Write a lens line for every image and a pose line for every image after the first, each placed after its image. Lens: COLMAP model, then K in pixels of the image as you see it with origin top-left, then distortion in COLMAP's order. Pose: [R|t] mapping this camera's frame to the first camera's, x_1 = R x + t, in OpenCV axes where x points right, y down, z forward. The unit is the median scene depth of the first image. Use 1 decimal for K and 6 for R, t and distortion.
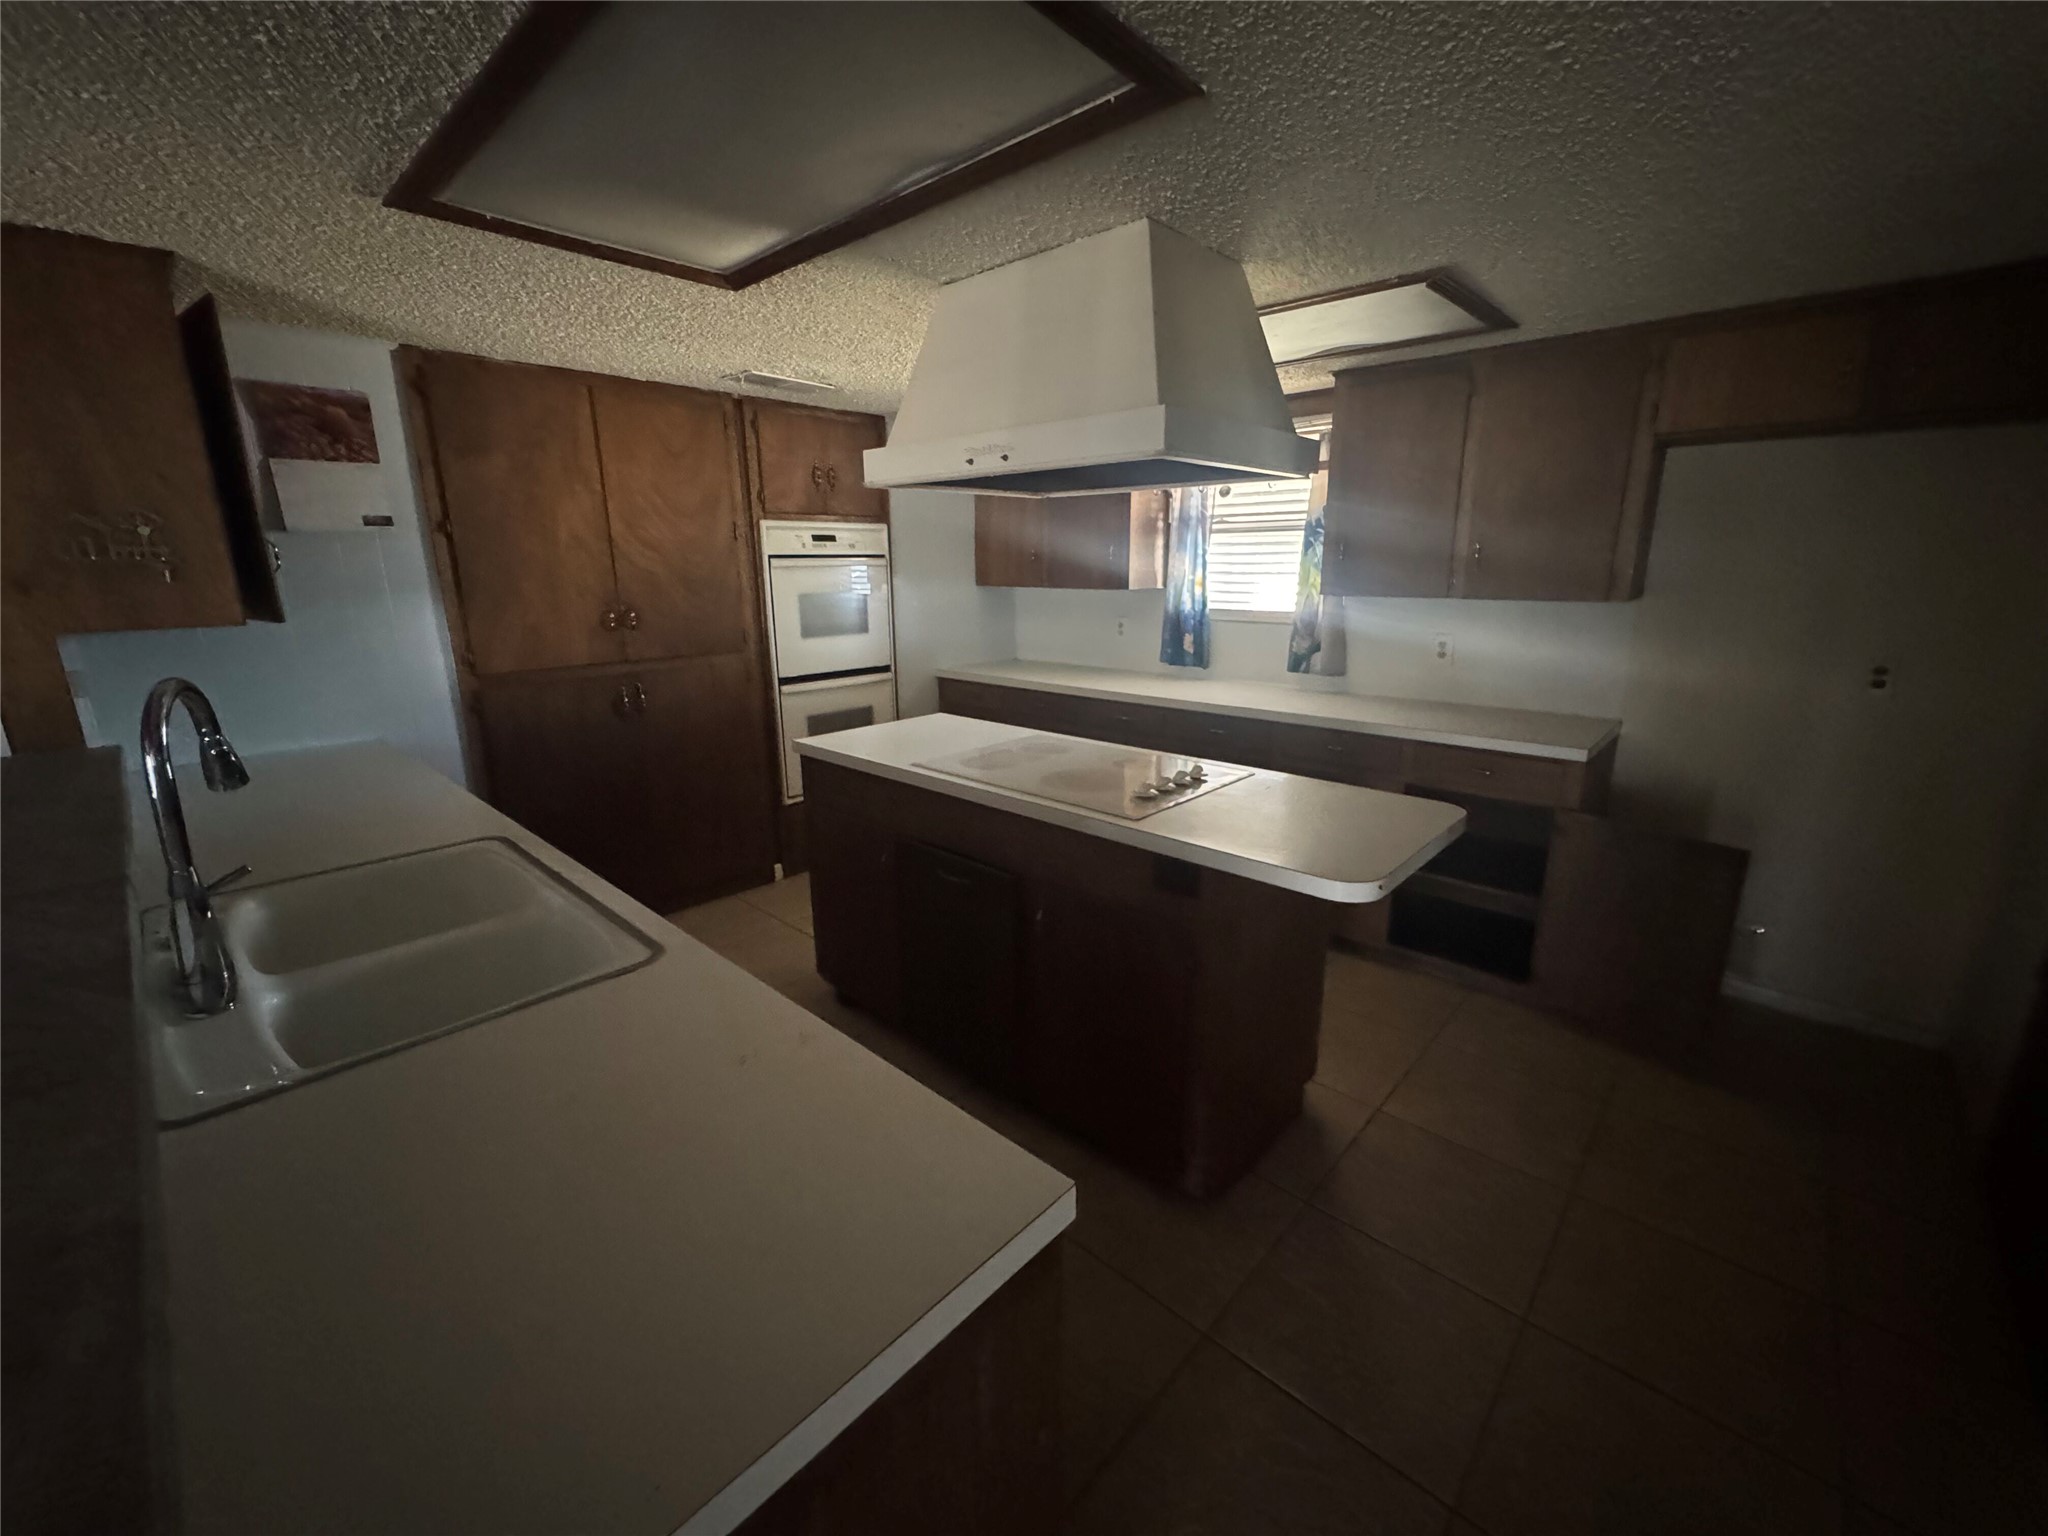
lens RADIAL K [[818.1, 0, 1024.0], [0, 818.1, 768.0], [0, 0, 1]] dist [-0.003844, -0.000323]
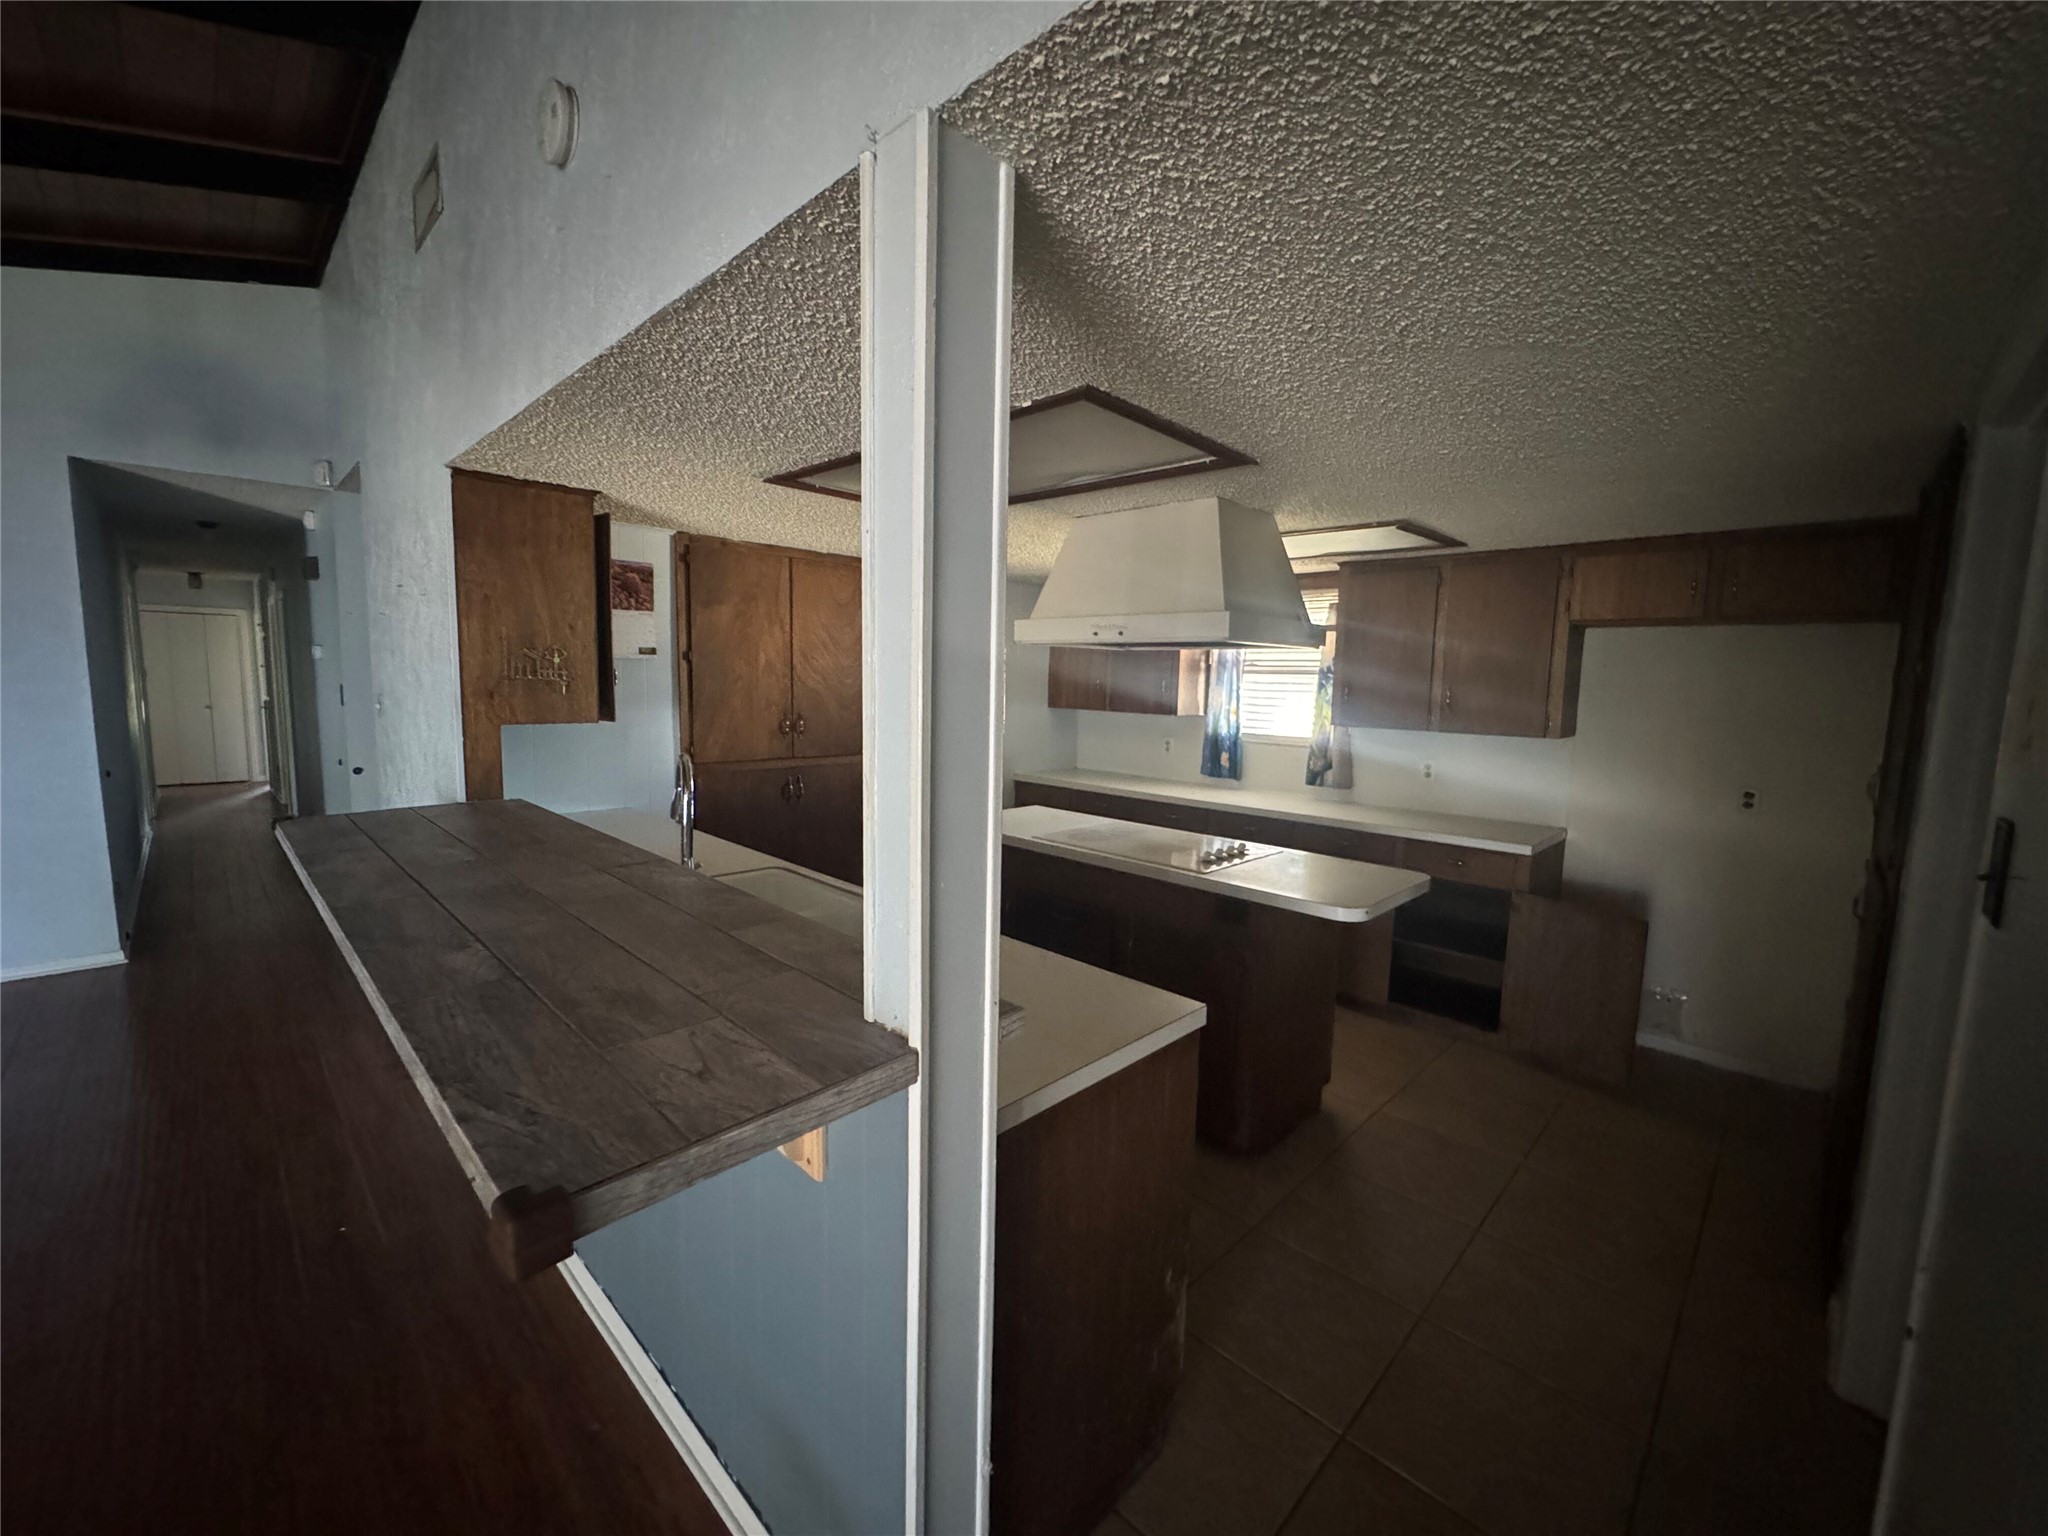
lens RADIAL K [[818.1, 0, 1024.0], [0, 818.1, 768.0], [0, 0, 1]] dist [-0.003844, -0.000323]
pose [[0.999126, 0.034992, -0.022863, -0.089864], [-0.037828, 0.989647, -0.138446, 0.051915], [0.017782, 0.139190, 0.990106, -0.277729]]
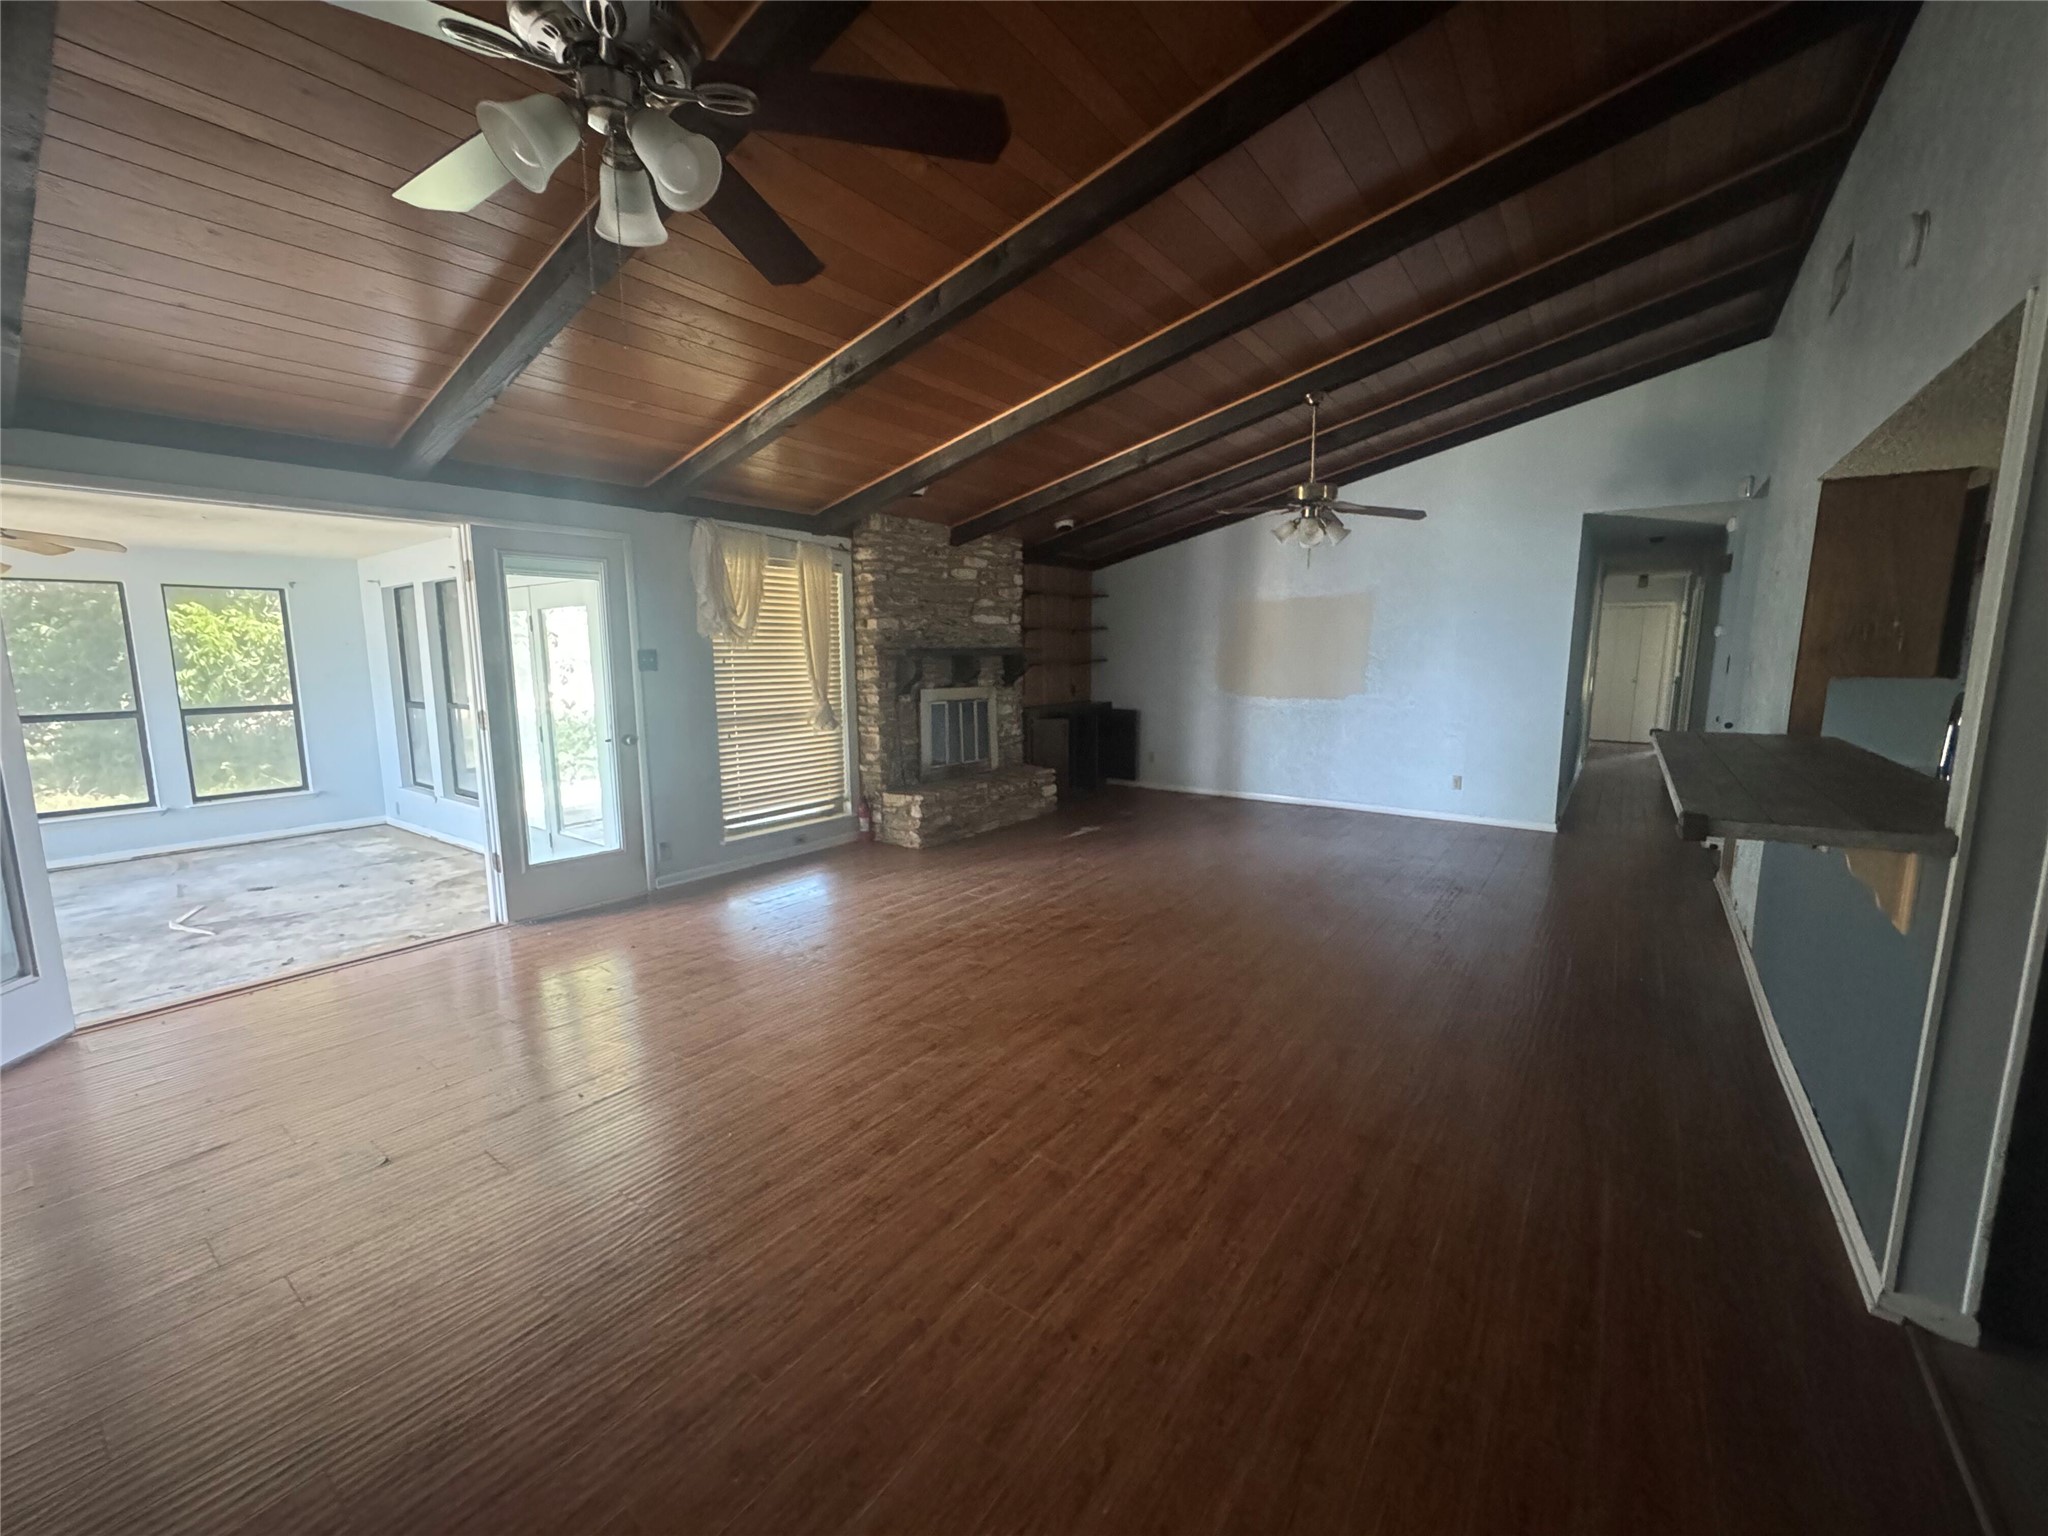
lens RADIAL K [[818.1, 0, 1024.0], [0, 818.1, 768.0], [0, 0, 1]] dist [-0.003844, -0.000323]
pose [[0.116734, 0.153538, -0.981223, 0.284302], [-0.247093, 0.961402, 0.121040, 0.155714], [0.961934, 0.228324, 0.150167, -0.598982]]
